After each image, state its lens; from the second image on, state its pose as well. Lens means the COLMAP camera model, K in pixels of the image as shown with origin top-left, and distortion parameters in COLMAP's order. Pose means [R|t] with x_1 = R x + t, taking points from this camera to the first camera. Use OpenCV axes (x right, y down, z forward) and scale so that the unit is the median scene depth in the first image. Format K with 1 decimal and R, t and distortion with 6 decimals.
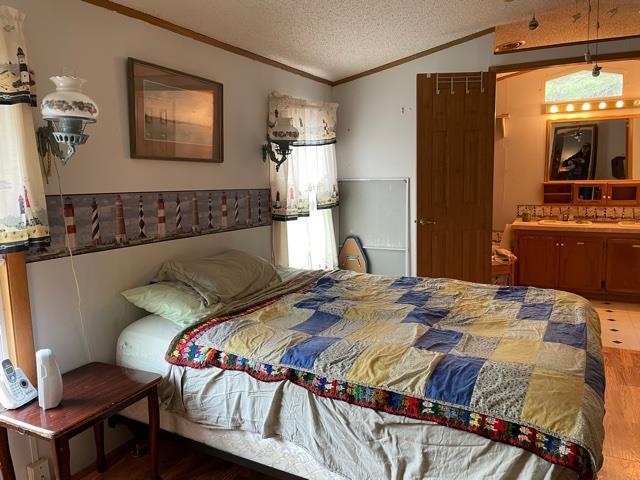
lens RADIAL K [[479.0, 0, 317.5], [0, 479.0, 237.7], [0, 0, 1]] dist [0.072674, -0.097020]
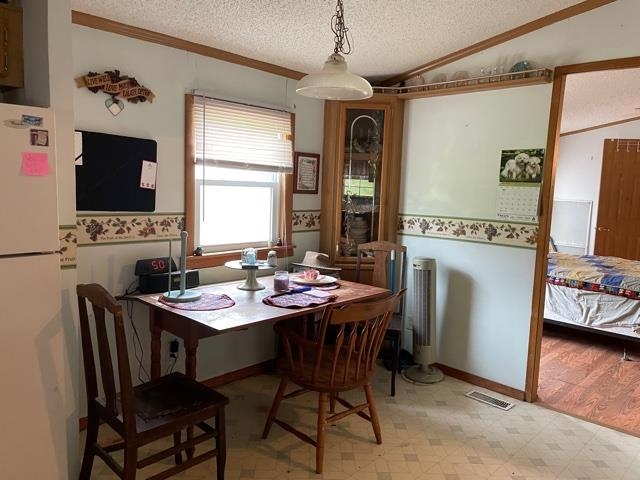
lens RADIAL K [[479.0, 0, 321.5], [0, 479.0, 241.2], [0, 0, 1]] dist [0.072674, -0.097020]
pose [[0.955191, 0.092092, -0.281299, -0.483641], [-0.098676, 0.995076, -0.009301, 0.264370], [0.279057, 0.036642, 0.959575, -1.872602]]
